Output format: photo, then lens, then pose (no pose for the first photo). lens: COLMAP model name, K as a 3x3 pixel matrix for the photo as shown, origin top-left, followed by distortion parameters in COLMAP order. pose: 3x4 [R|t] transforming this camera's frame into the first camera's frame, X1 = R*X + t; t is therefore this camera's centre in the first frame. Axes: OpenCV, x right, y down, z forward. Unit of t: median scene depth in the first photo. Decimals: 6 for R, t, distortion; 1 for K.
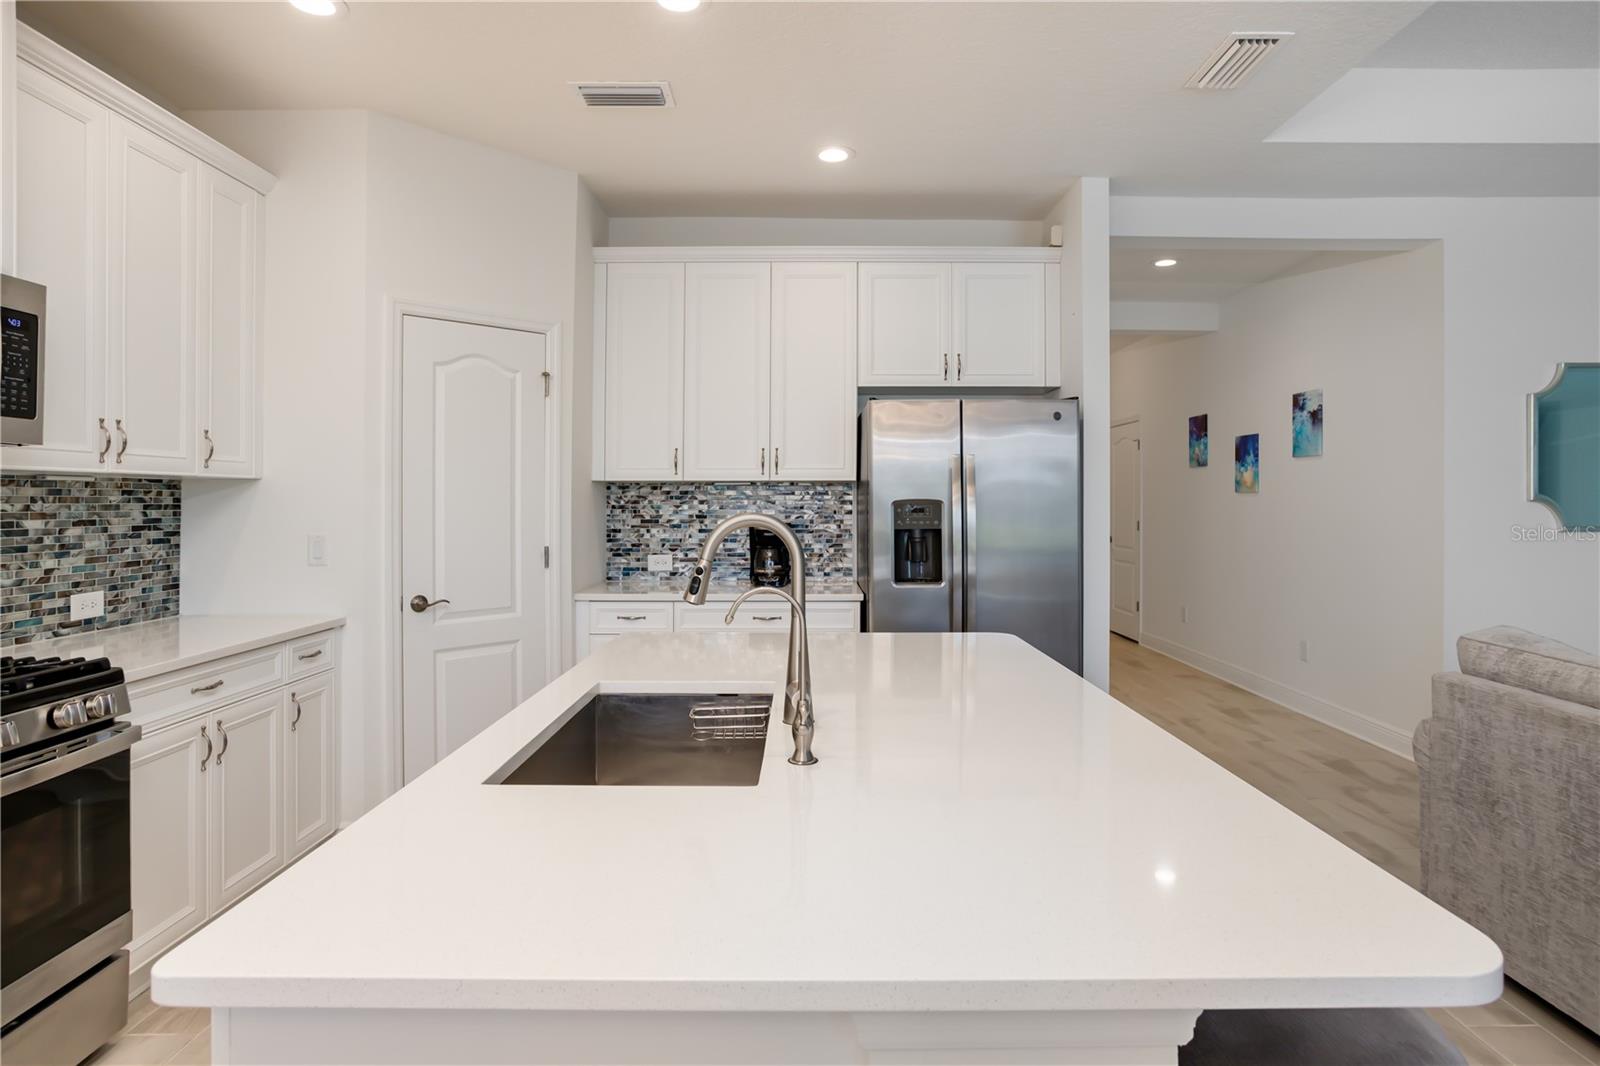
lens RADIAL K [[891.8, 0, 803.9], [0, 891.8, 520.6], [0, 0, 1]] dist [0.003726, 0.000851]
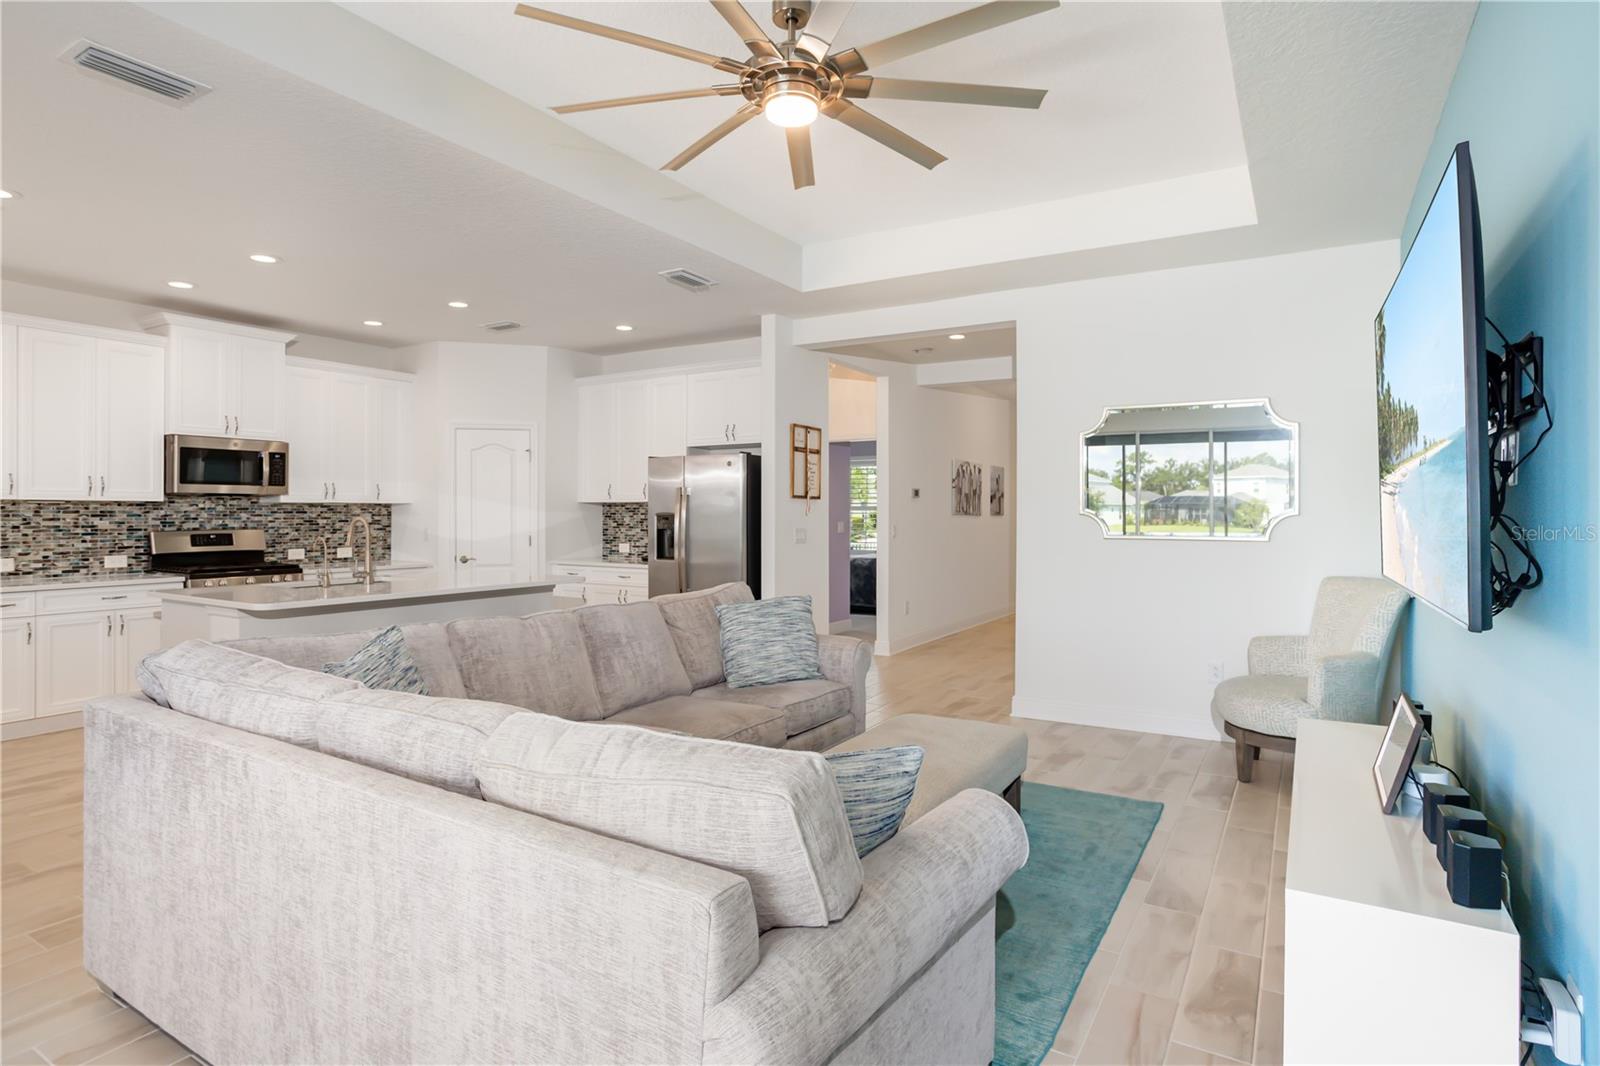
lens RADIAL K [[813.5, 0, 788.8], [0, 813.5, 522.8], [0, 0, 1]] dist [-0.006400, -0.000410]
pose [[0.844480, 0.009547, -0.535502, 1.388824], [-0.014402, 0.999884, -0.004885, 0.000389], [0.535394, 0.011838, 0.844520, -0.277473]]
